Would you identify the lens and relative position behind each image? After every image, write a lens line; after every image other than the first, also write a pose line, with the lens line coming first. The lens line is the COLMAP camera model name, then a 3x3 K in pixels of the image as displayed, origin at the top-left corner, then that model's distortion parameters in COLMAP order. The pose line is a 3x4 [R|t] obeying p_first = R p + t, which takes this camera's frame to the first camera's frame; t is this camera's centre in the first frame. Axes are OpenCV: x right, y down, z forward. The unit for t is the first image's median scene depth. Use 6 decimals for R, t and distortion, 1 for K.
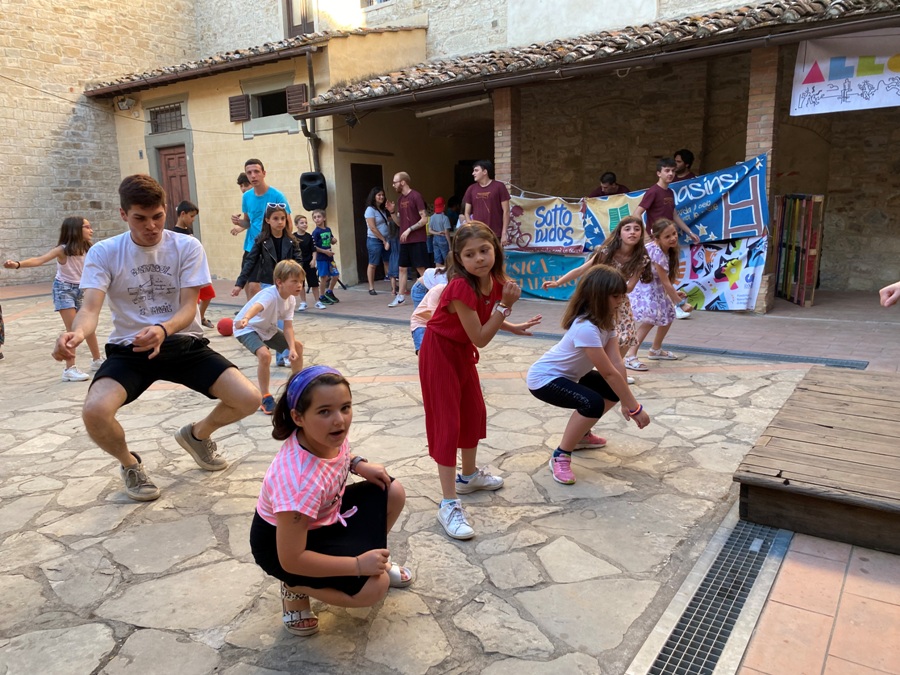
lens RADIAL K [[688.0, 0, 450.0], [0, 688.0, 337.5], [0, 0, 1]] dist [0.004972, -0.002926]
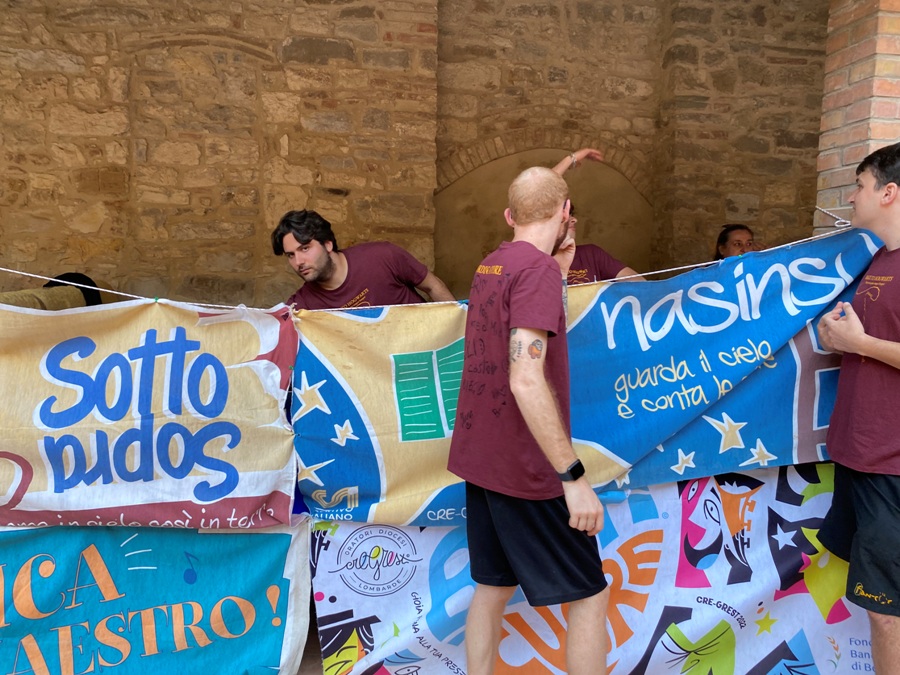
lens RADIAL K [[688.0, 0, 450.0], [0, 688.0, 337.5], [0, 0, 1]] dist [0.004972, -0.002926]
pose [[0.710954, -0.039244, 0.702142, 0.051463], [0.089941, 0.995316, -0.035440, -0.152037], [-0.697463, 0.088348, 0.711154, 0.662720]]
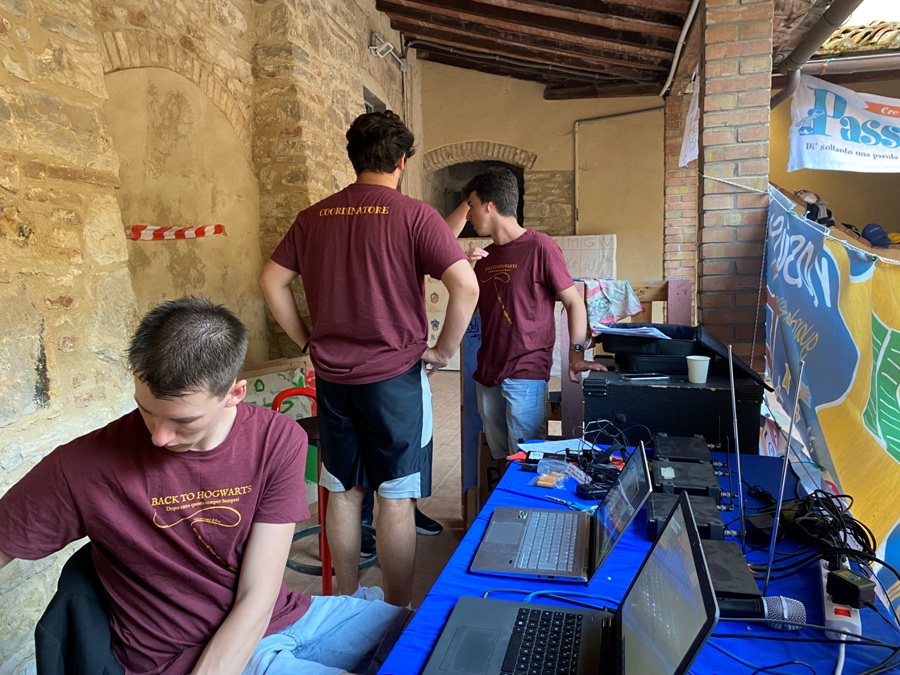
lens RADIAL K [[688.0, 0, 450.0], [0, 688.0, 337.5], [0, 0, 1]] dist [0.004972, -0.002926]
pose [[-0.381752, -0.059041, 0.922377, 0.100574], [0.205081, 0.967671, 0.146818, -0.199090], [-0.901225, 0.245210, -0.357302, 0.983047]]
